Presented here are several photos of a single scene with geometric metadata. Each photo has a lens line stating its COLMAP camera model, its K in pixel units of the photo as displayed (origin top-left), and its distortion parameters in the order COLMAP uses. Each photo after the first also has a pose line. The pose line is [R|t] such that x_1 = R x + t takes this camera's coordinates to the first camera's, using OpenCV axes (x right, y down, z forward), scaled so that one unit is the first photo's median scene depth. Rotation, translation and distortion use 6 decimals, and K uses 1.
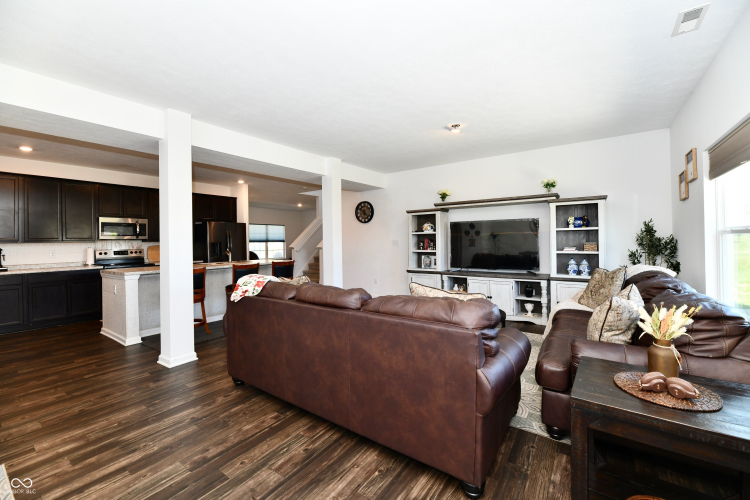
lens RADIAL K [[308.0, 0, 382.5], [0, 308.0, 238.0], [0, 0, 1]] dist [-0.001272, -0.002408]
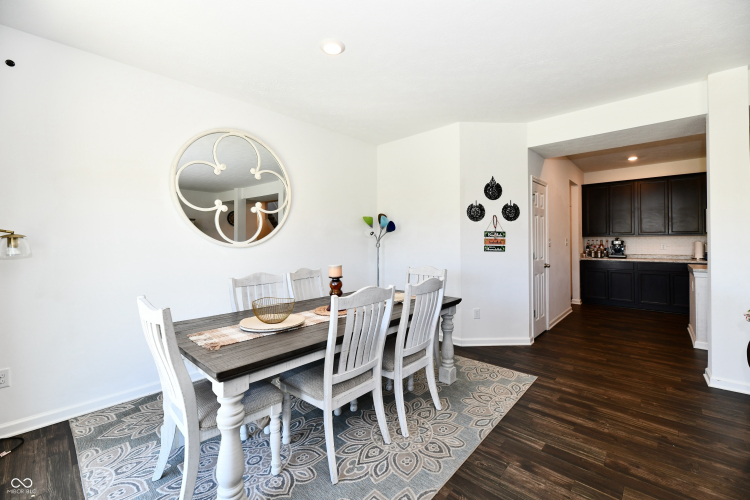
lens RADIAL K [[308.0, 0, 378.2], [0, 308.0, 243.9], [0, 0, 1]] dist [-0.001272, -0.002408]
pose [[-0.133940, 0.024331, -0.990691, 0.176841], [0.017998, 0.999593, 0.022117, 0.000256], [0.990826, -0.014868, -0.134323, 0.161534]]
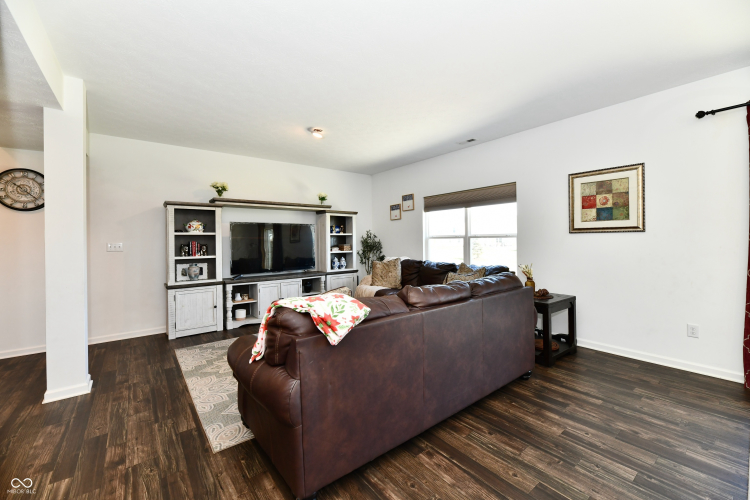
lens RADIAL K [[308.0, 0, 376.7], [0, 308.0, 238.3], [0, 0, 1]] dist [-0.001272, -0.002408]
pose [[0.288530, 0.017870, 0.957304, -0.598998], [0.001566, 0.999816, -0.019135, 0.013486], [-0.957470, 0.007020, 0.288448, 0.456570]]
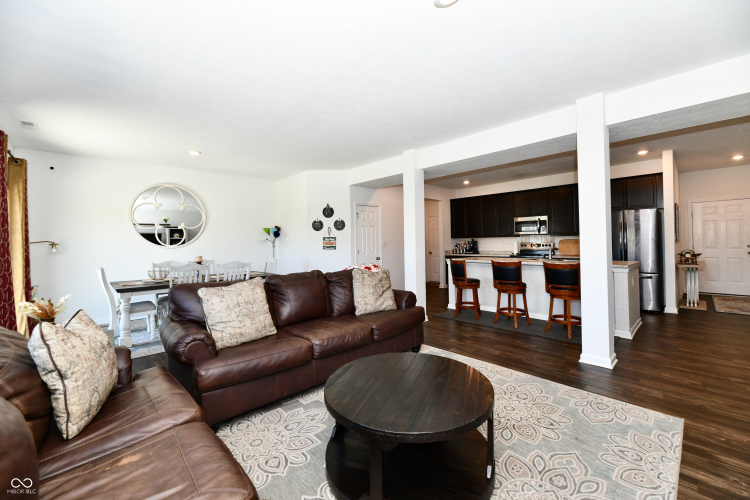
lens RADIAL K [[308.0, 0, 393.1], [0, 308.0, 234.2], [0, 0, 1]] dist [-0.001272, -0.002408]
pose [[-0.176765, -0.009180, -0.984210, 0.583595], [0.032196, 0.999367, -0.015104, 0.007595], [0.983726, -0.034358, -0.176357, 0.882740]]
